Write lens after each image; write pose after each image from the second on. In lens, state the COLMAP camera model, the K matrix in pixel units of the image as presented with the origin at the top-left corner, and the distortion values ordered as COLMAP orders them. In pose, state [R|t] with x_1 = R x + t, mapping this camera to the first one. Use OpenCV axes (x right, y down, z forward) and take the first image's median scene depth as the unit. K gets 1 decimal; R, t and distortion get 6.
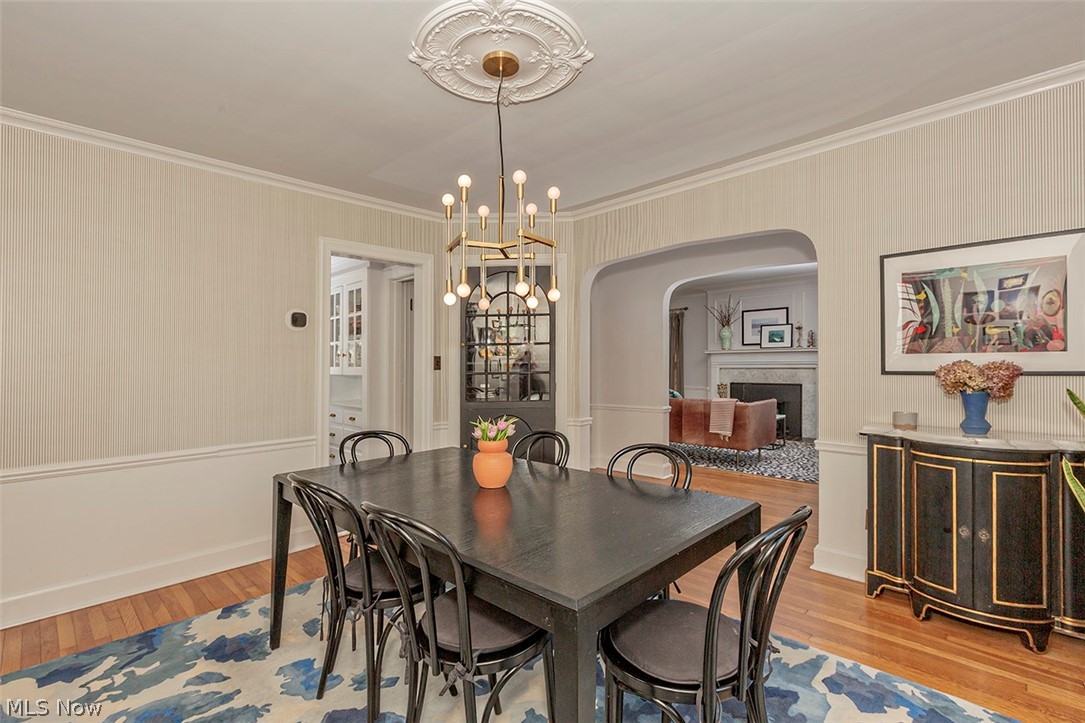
lens RADIAL K [[492.2, 0, 535.9], [0, 492.2, 355.5], [0, 0, 1]] dist [0.001519, 0.000141]
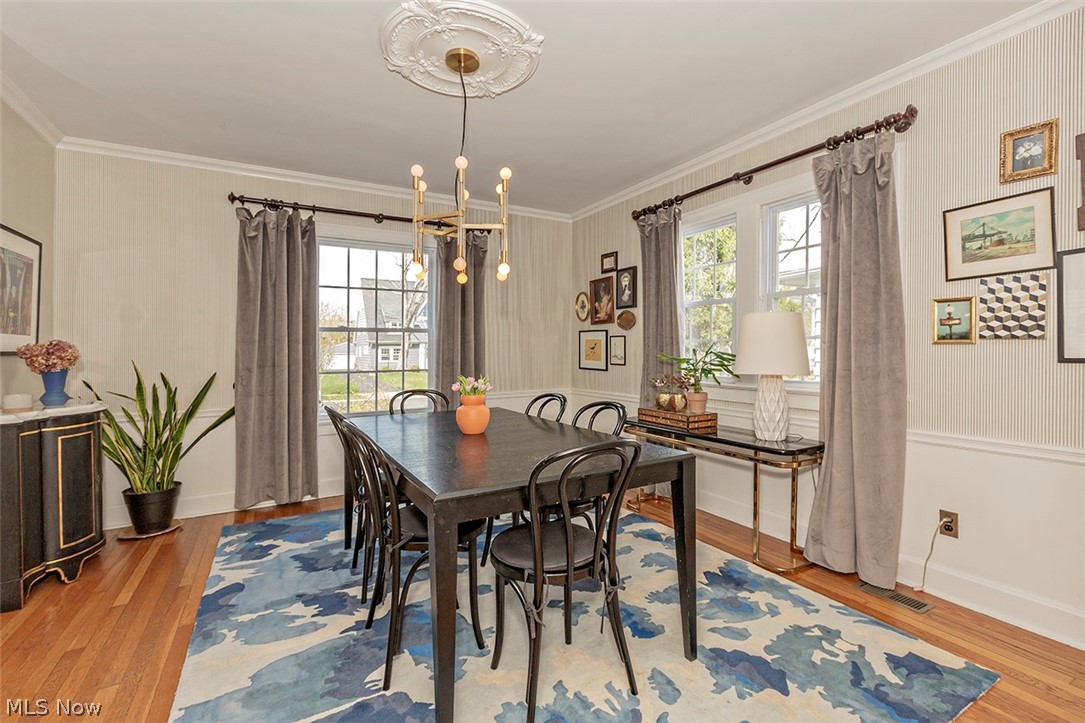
lens RADIAL K [[492.2, 0, 540.8], [0, 492.2, 355.0], [0, 0, 1]] dist [0.001519, 0.000141]
pose [[-0.962668, 0.020259, 0.269924, -0.562190], [0.021901, 0.999755, 0.003073, 0.075158], [-0.269796, 0.008870, -0.962877, 2.023052]]
